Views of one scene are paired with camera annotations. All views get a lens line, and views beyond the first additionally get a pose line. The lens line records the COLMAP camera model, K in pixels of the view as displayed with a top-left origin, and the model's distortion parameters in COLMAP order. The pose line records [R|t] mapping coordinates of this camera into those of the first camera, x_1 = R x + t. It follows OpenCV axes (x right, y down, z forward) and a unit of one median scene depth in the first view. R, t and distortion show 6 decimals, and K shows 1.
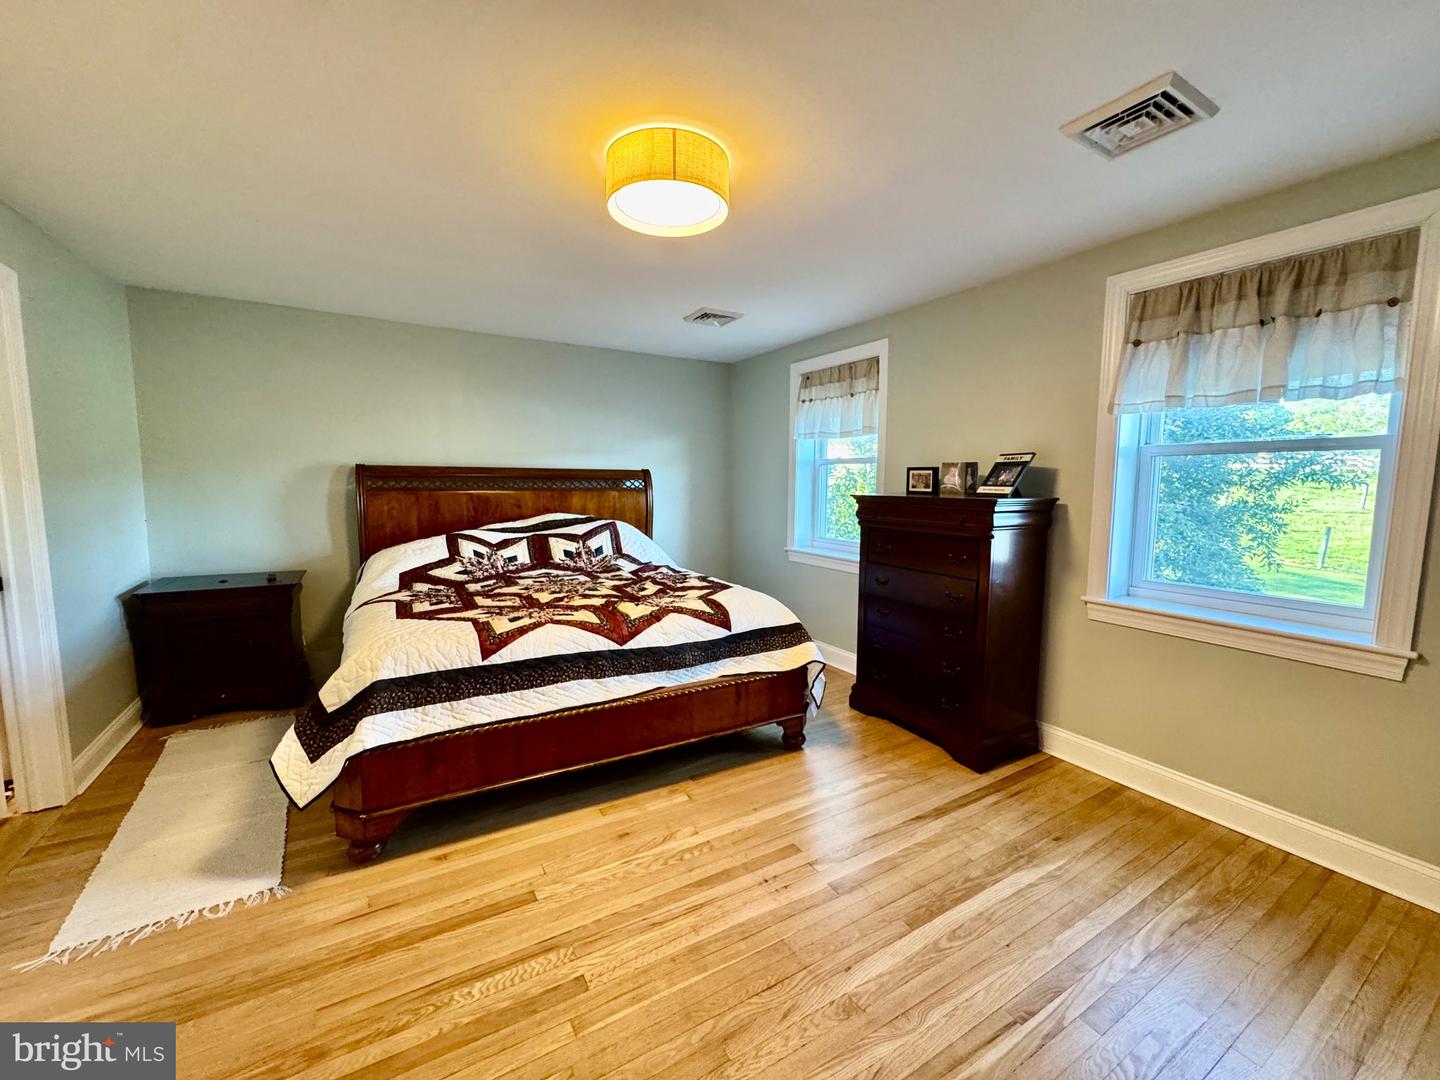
lens RADIAL K [[576.7, 0, 712.1], [0, 576.7, 540.8], [0, 0, 1]] dist [-0.003789, 0.000216]
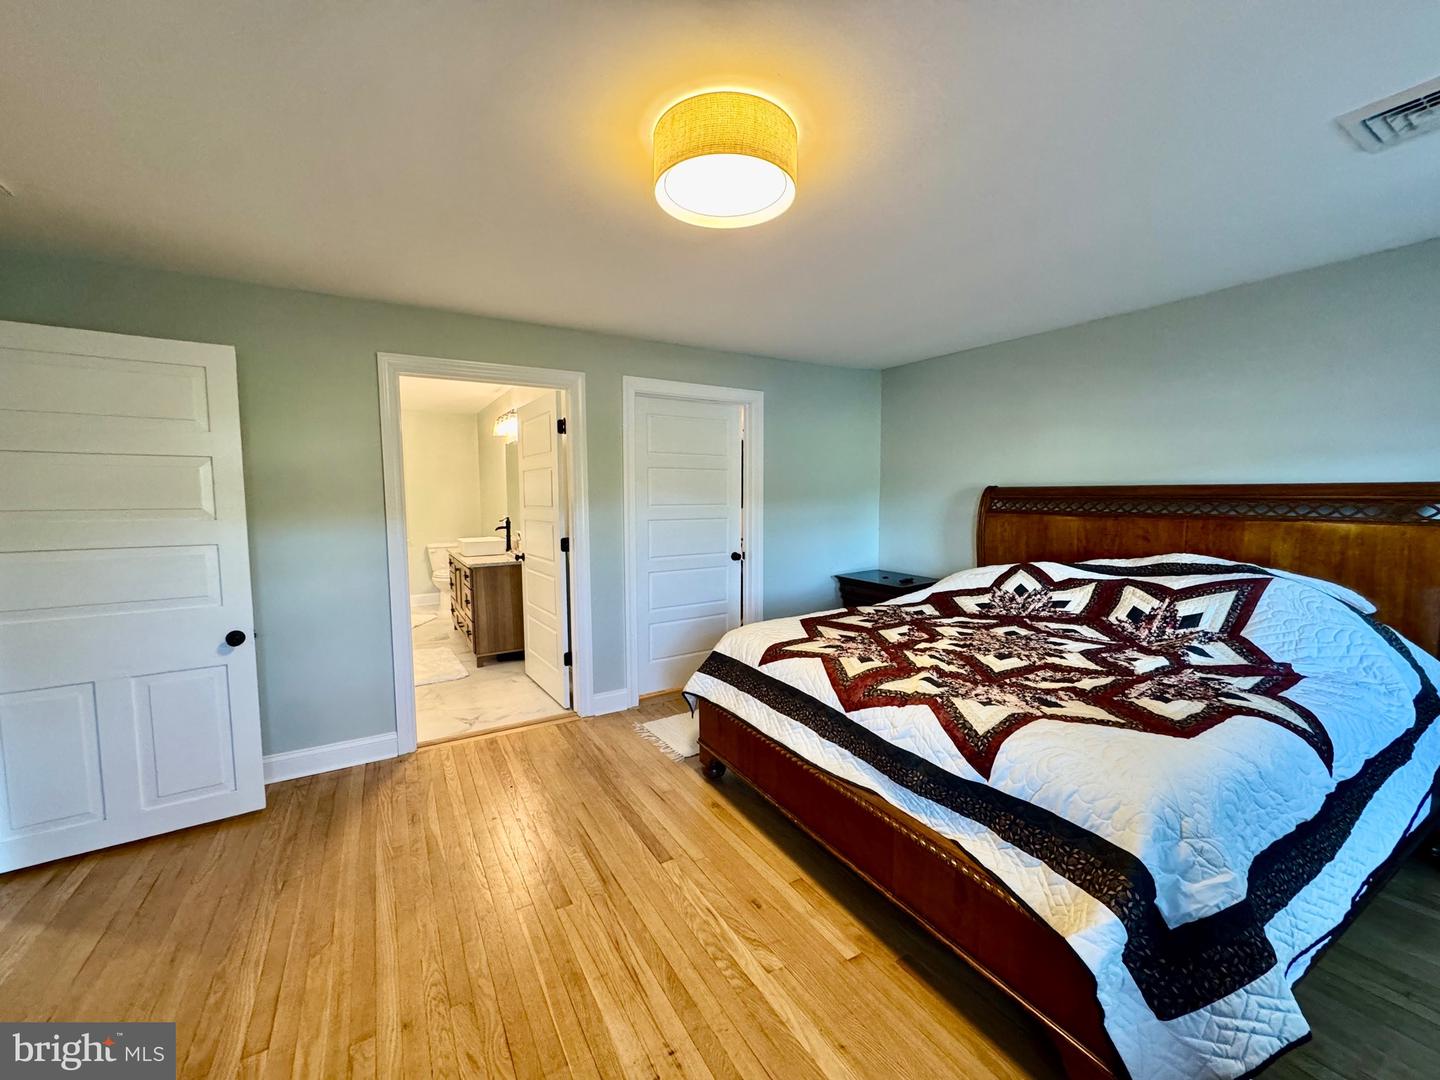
lens RADIAL K [[576.7, 0, 725.6], [0, 576.7, 544.0], [0, 0, 1]] dist [-0.003789, 0.000216]
pose [[0.020724, 0.077765, -0.996756, 0.610289], [-0.102163, 0.991916, 0.075263, -0.090735], [0.994552, 0.100272, 0.028501, 0.772901]]
